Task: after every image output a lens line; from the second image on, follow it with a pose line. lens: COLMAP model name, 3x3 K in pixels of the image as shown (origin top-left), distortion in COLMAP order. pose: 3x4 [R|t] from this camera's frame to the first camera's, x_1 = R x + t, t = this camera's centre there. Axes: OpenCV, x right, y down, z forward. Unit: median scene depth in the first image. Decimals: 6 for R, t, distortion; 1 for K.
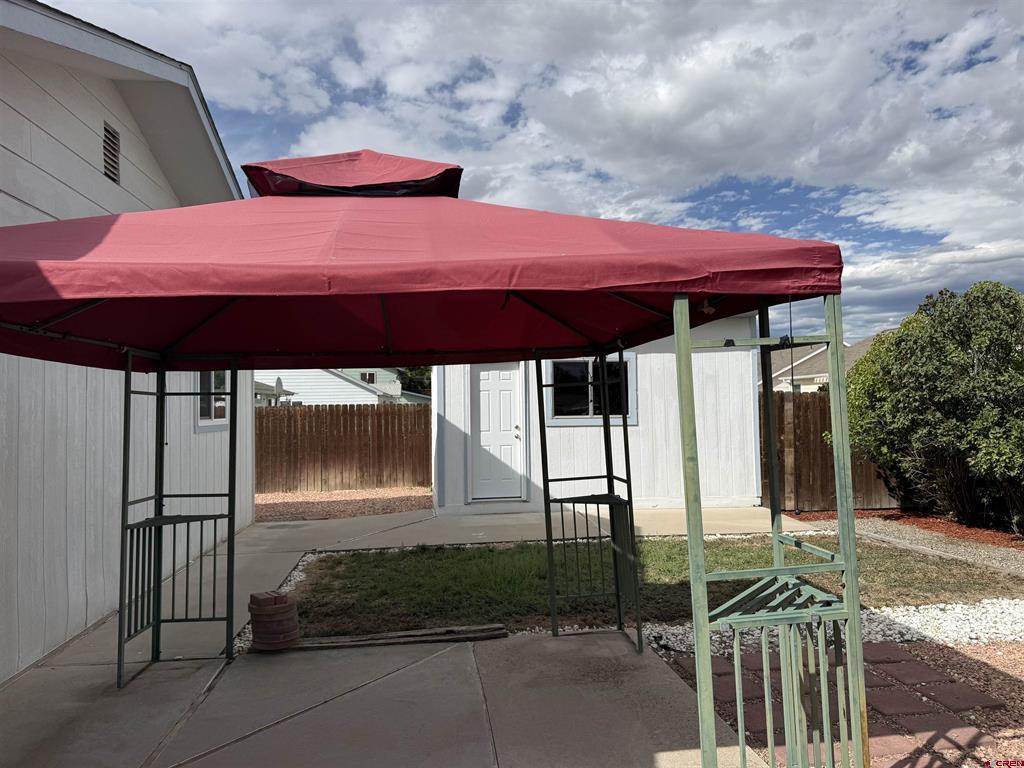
lens RADIAL K [[714.0, 0, 516.3], [0, 714.0, 377.4], [0, 0, 1]] dist [0.060978, -0.075513]
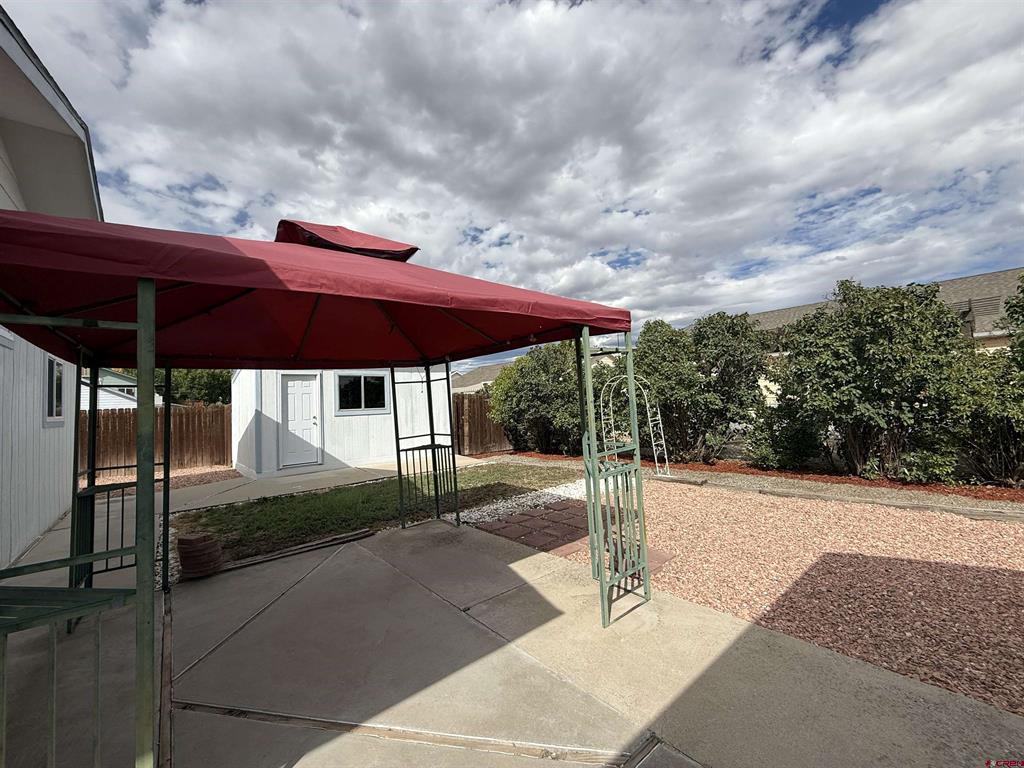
lens RADIAL K [[407.7, 0, 501.7], [0, 407.7, 383.0], [0, 0, 1]] dist [0.000193, 0.000367]
pose [[0.844000, 0.008725, 0.536271, -0.130959], [0.004683, 0.999710, -0.023634, 0.017223], [-0.536322, 0.022459, 0.843715, 0.021357]]
